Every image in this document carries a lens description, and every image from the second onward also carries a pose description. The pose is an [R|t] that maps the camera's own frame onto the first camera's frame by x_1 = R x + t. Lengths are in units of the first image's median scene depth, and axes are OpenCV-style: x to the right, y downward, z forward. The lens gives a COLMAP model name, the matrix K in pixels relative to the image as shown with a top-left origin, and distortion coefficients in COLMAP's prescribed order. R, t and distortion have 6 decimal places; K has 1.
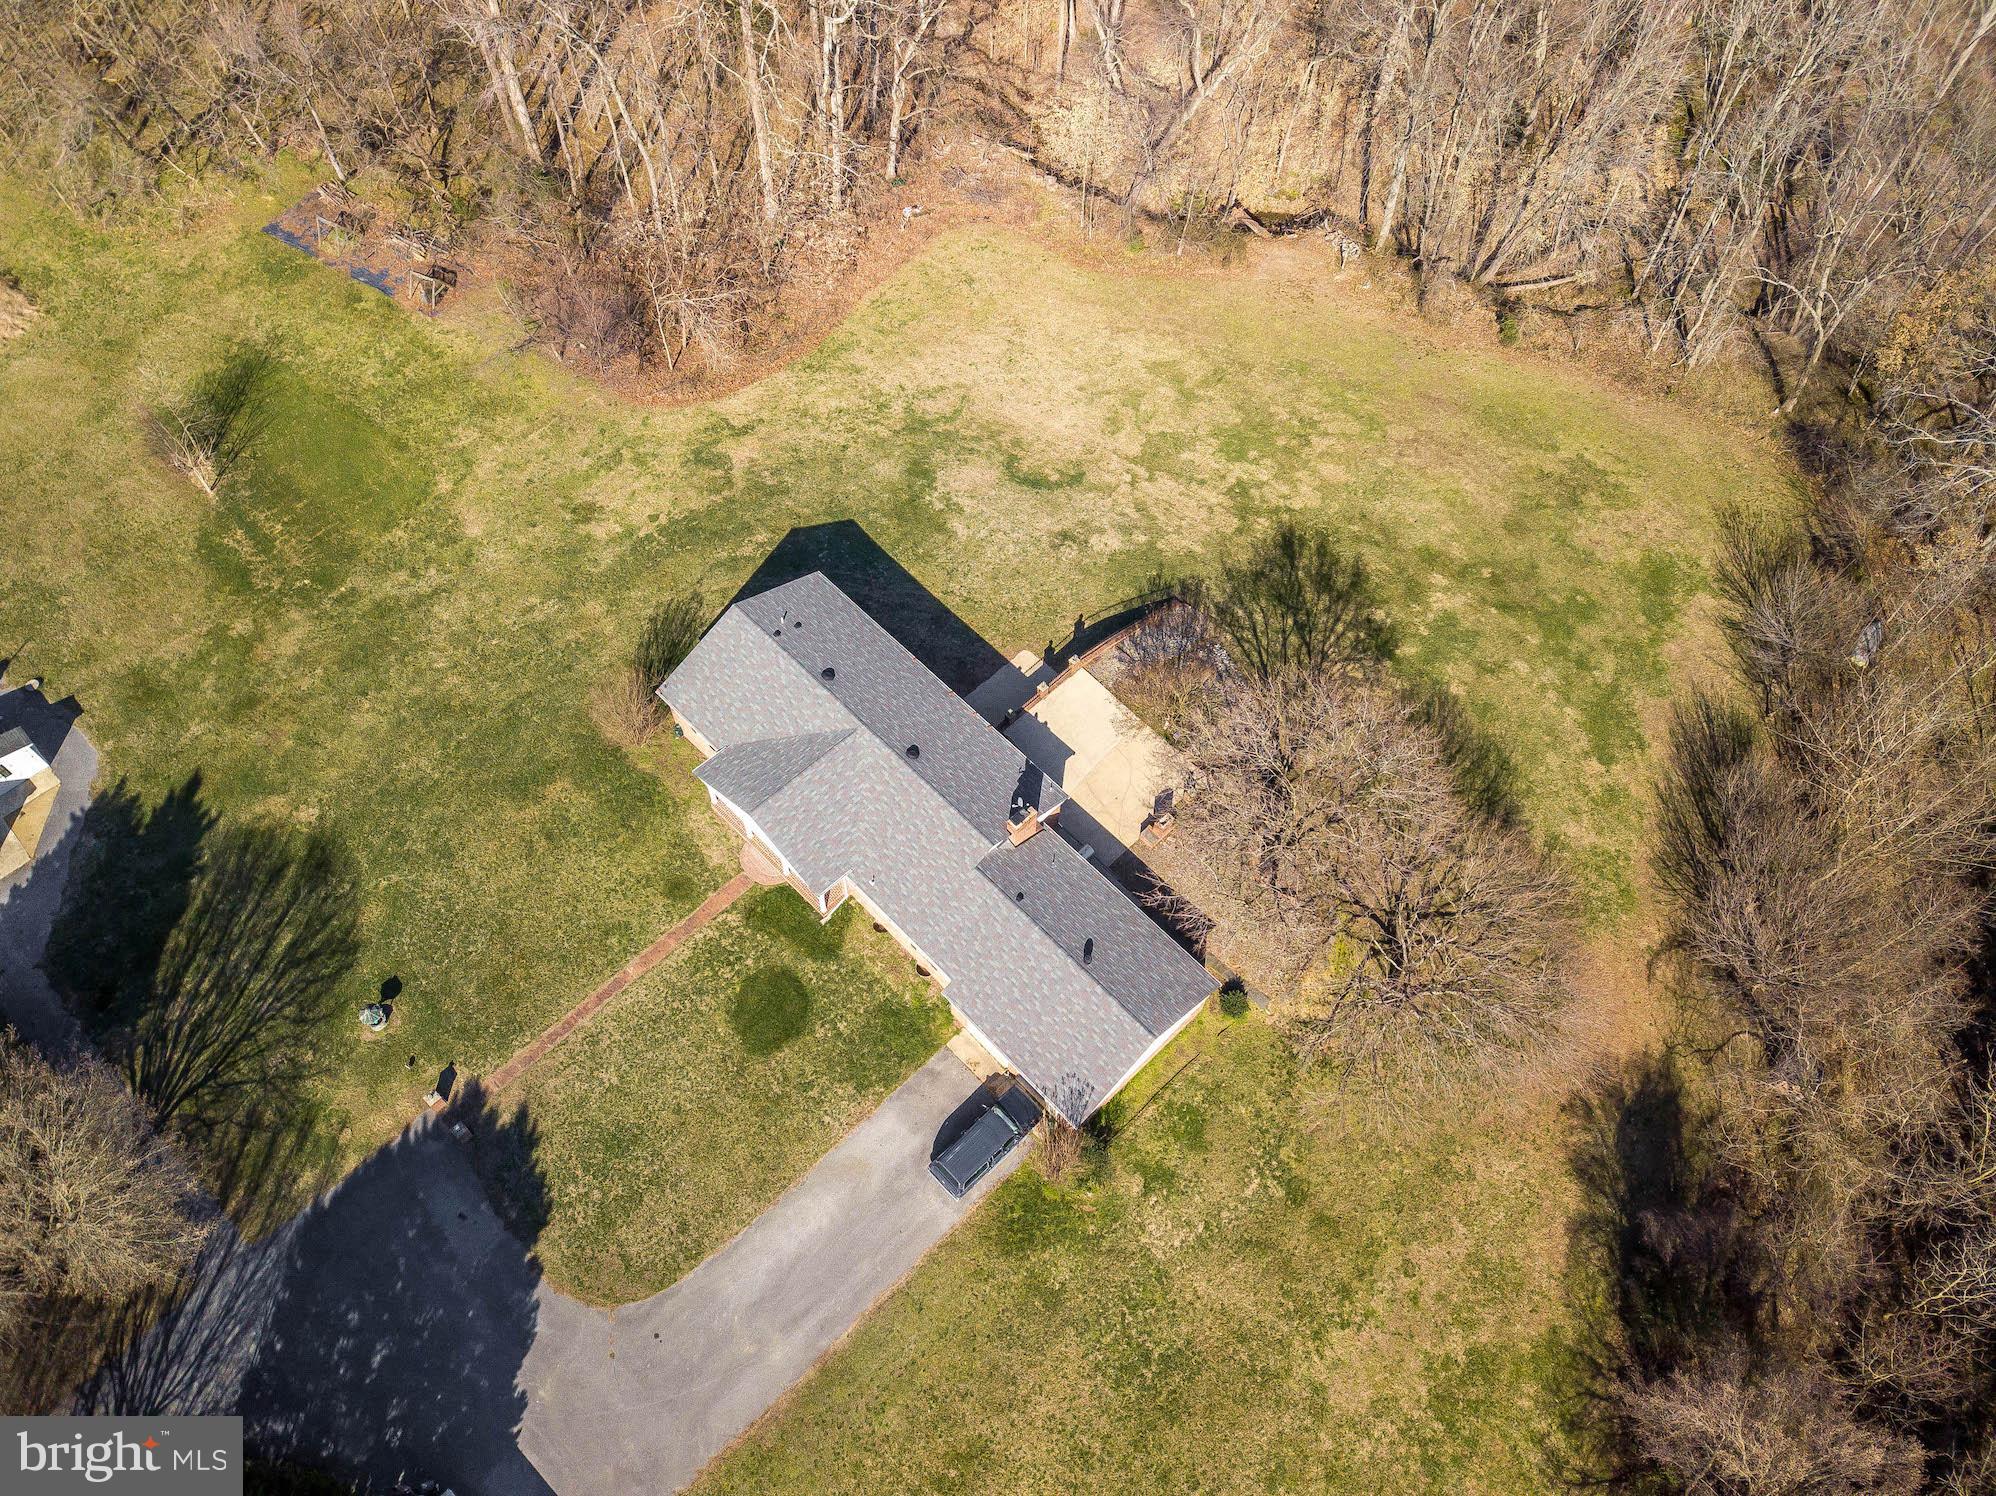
lens RADIAL K [[1539.3, 0, 982.6], [0, 1539.3, 746.6], [0, 0, 1]] dist [0.021137, -0.029173]
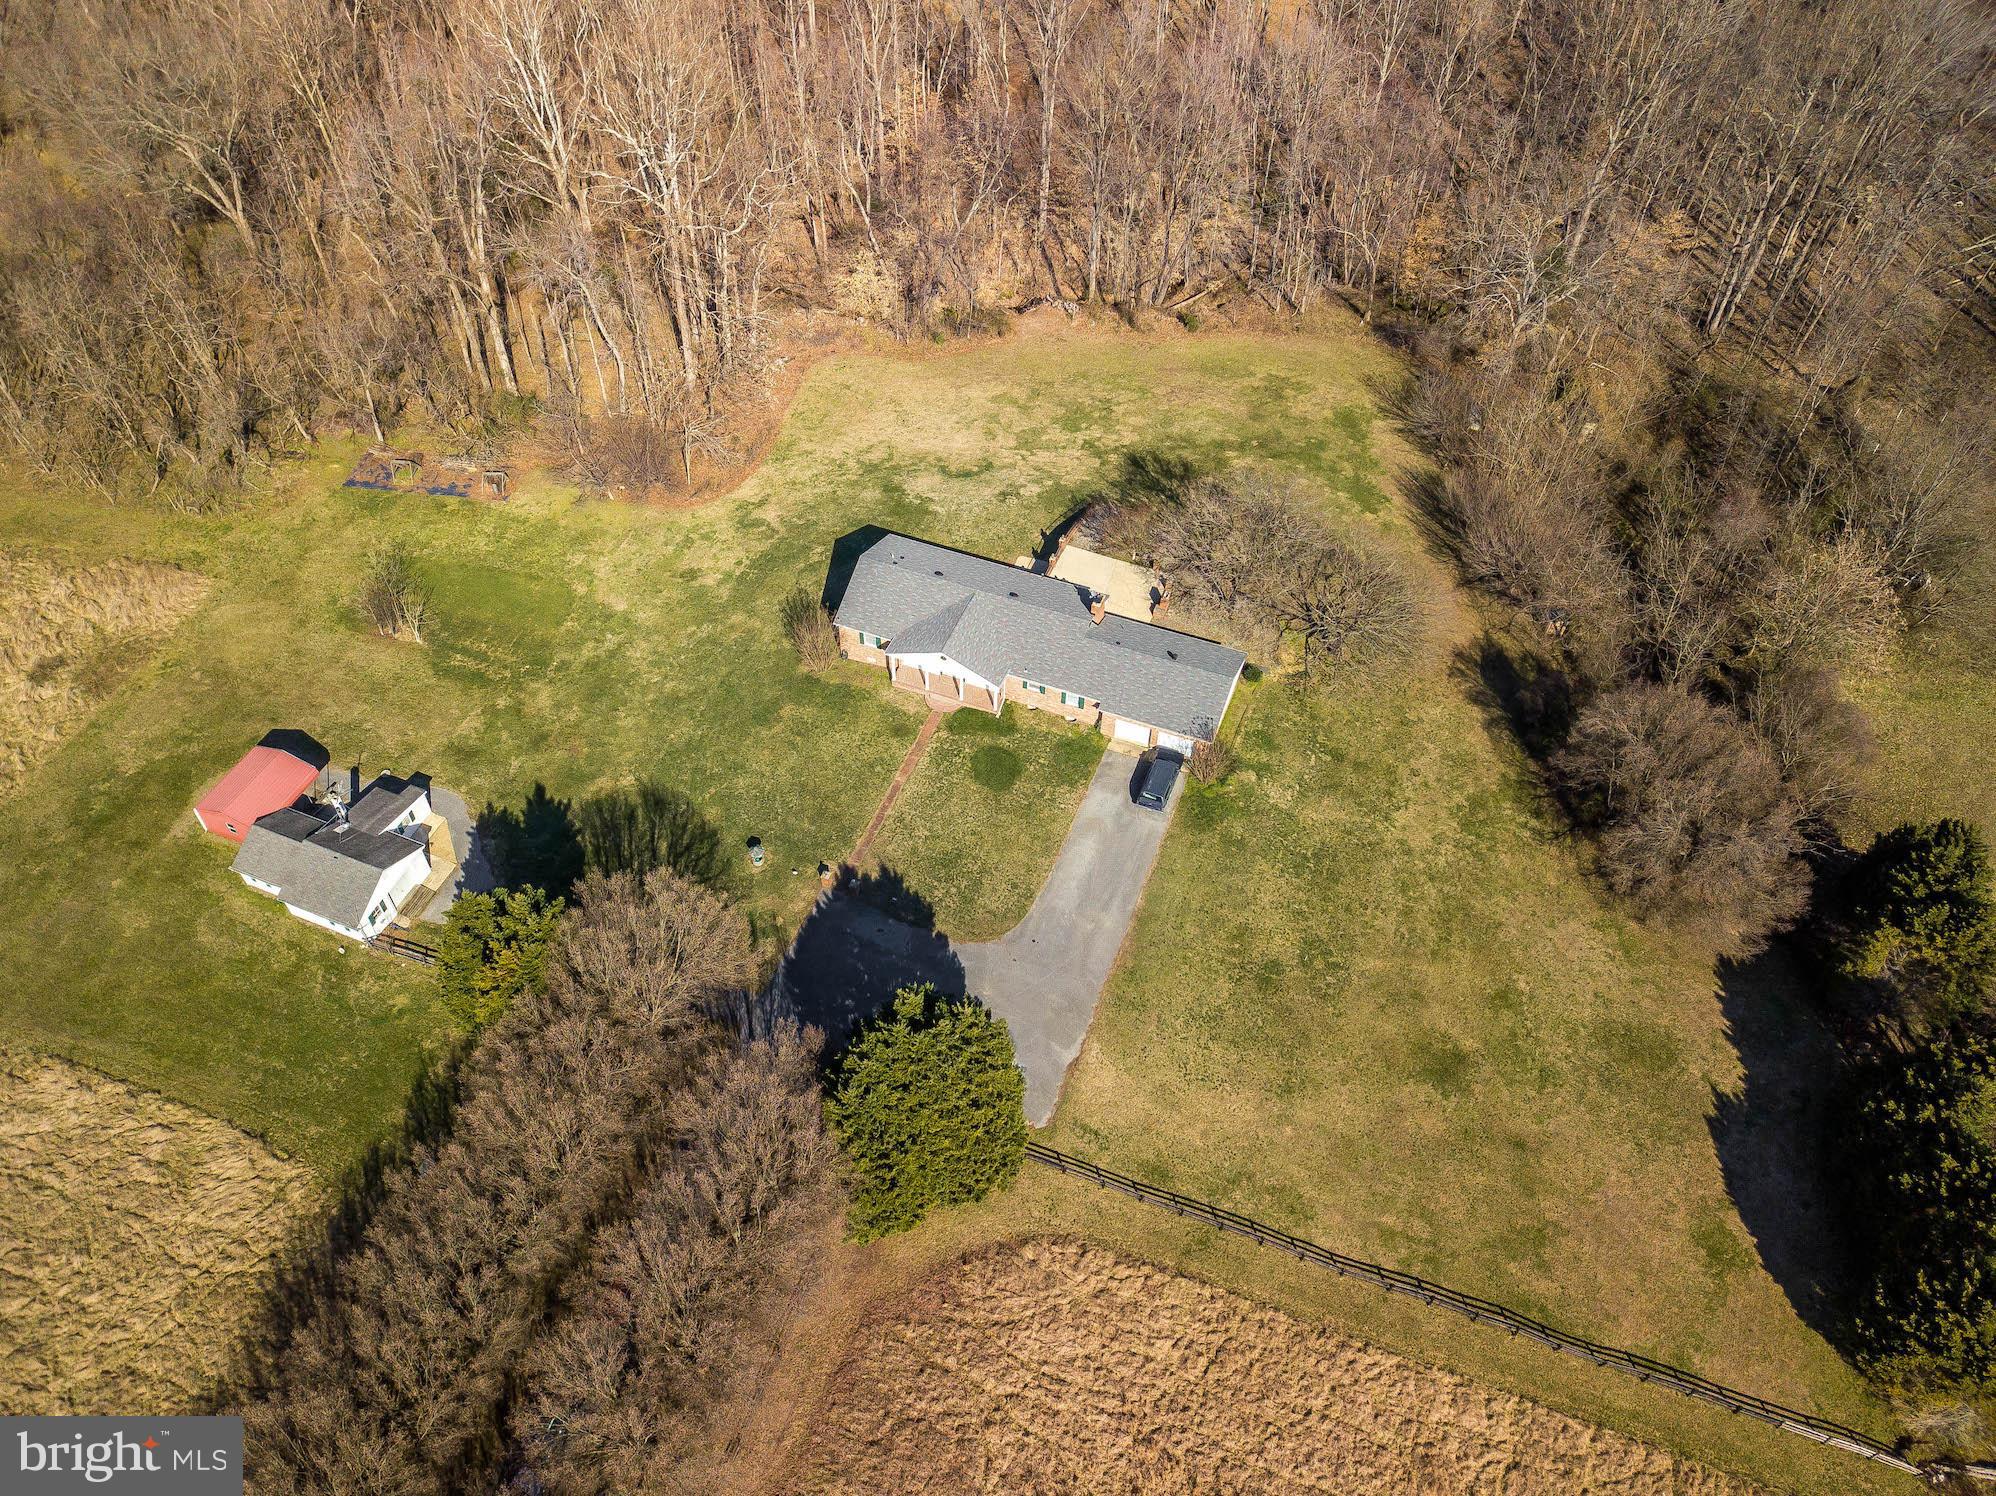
lens RADIAL K [[1539.3, 0, 988.2], [0, 1539.3, 744.6], [0, 0, 1]] dist [0.021137, -0.029173]
pose [[0.909367, -0.320912, 0.264701, -0.454572], [0.363730, 0.922163, -0.131586, 0.291669], [-0.201870, 0.215940, 0.955311, -0.392259]]
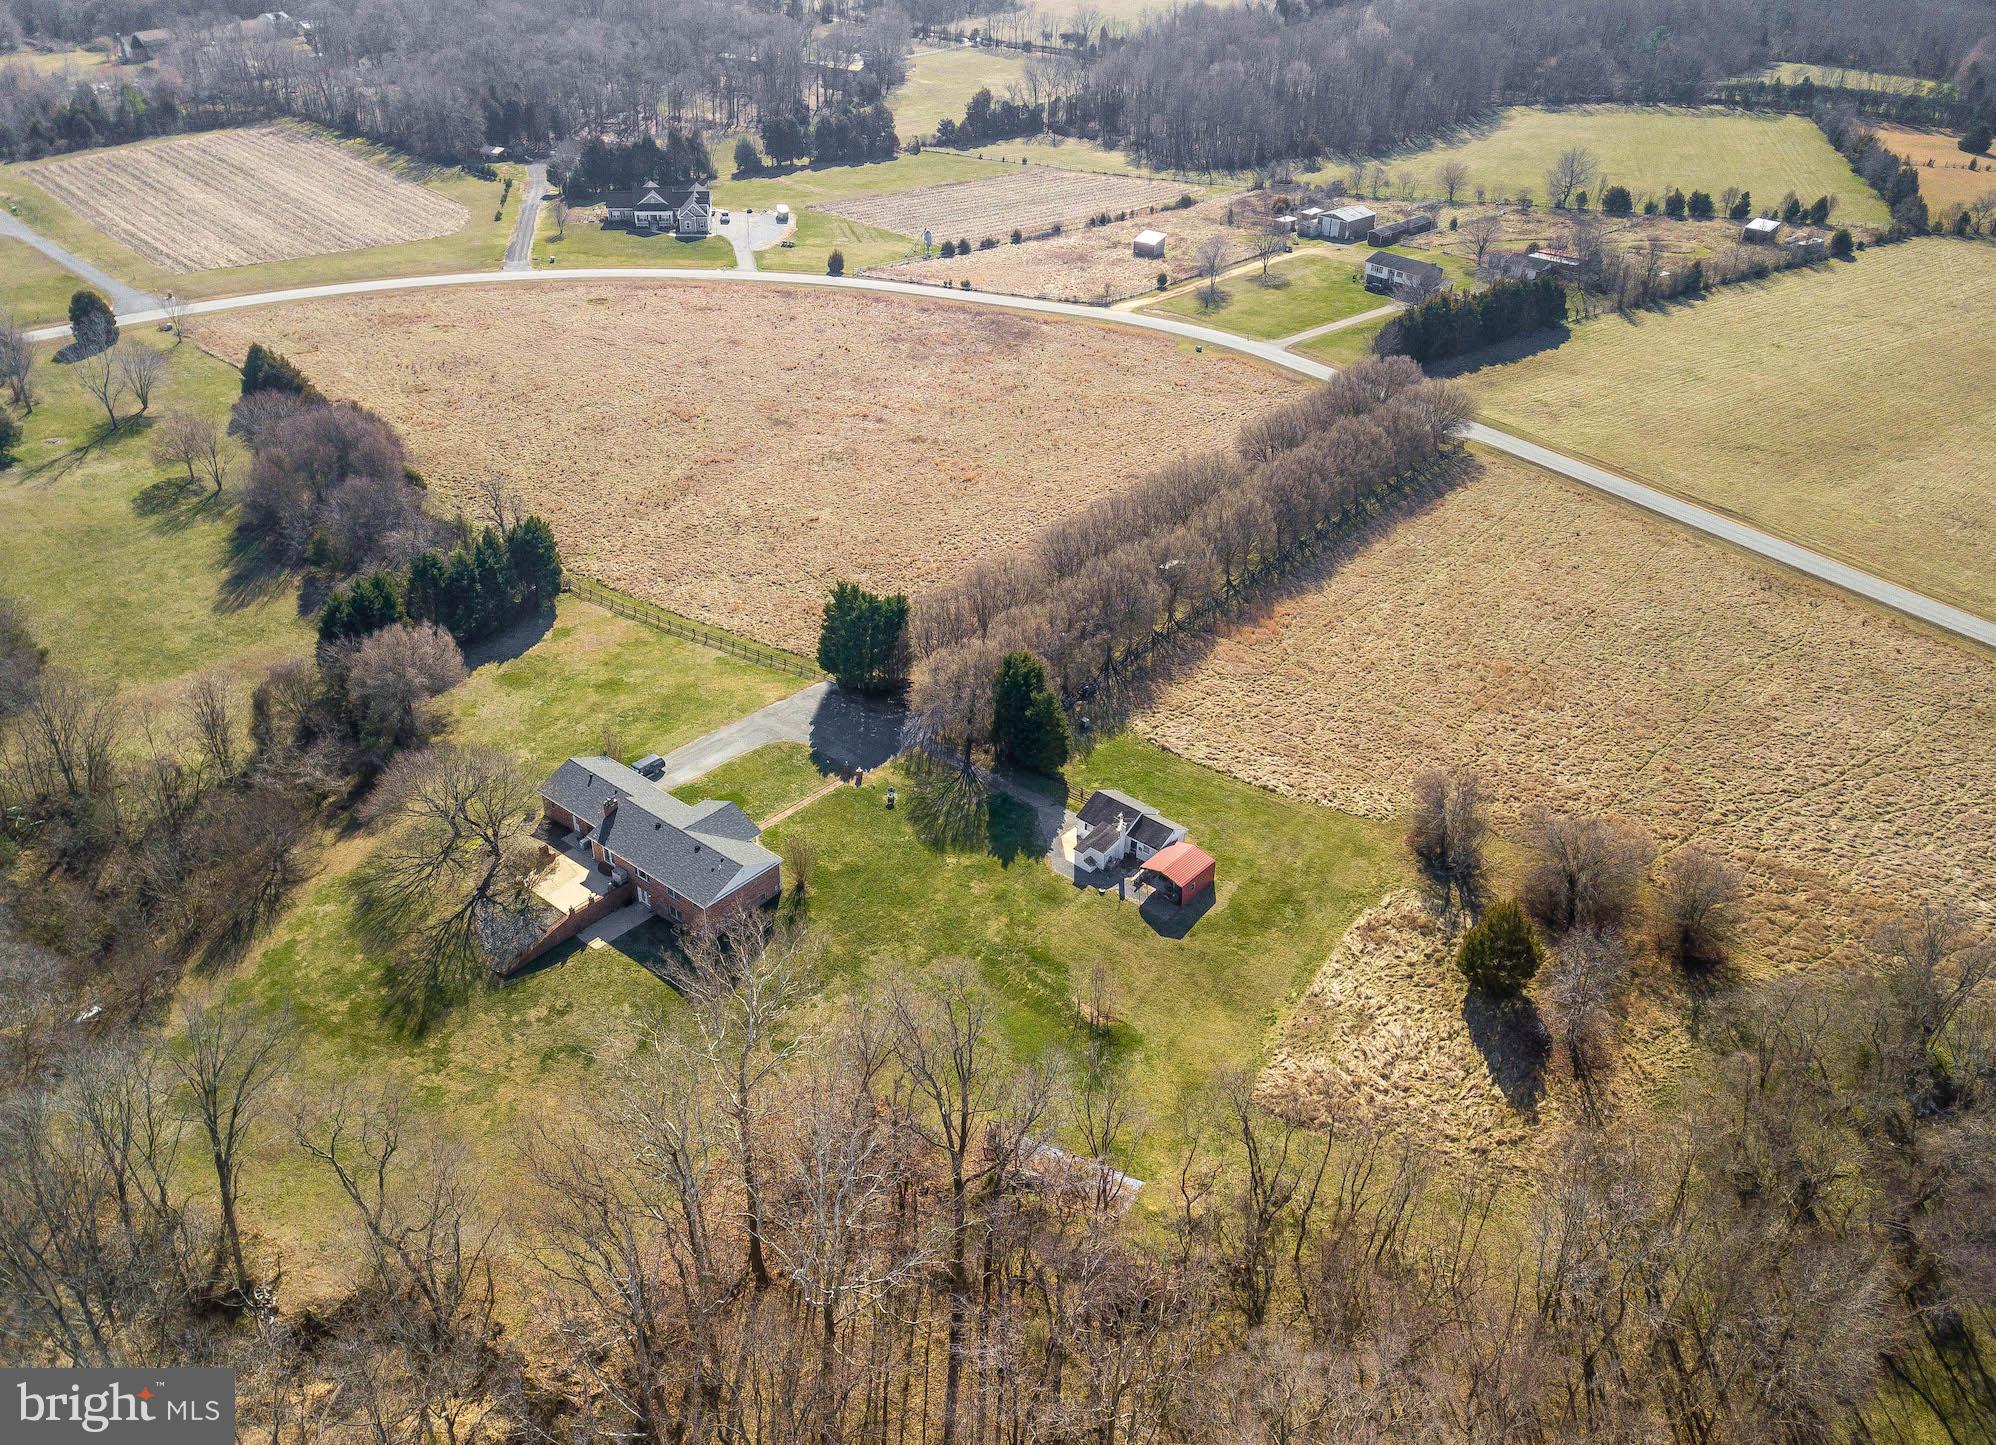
lens RADIAL K [[1546.9, 0, 978.4], [0, 1546.9, 733.3], [0, 0, 1]] dist [0.005795, 0.010579]
pose [[-0.995215, 0.017642, -0.096104, -0.246844], [-0.096779, -0.042484, 0.994399, -1.899930], [0.013460, 0.998941, 0.043988, 0.661908]]
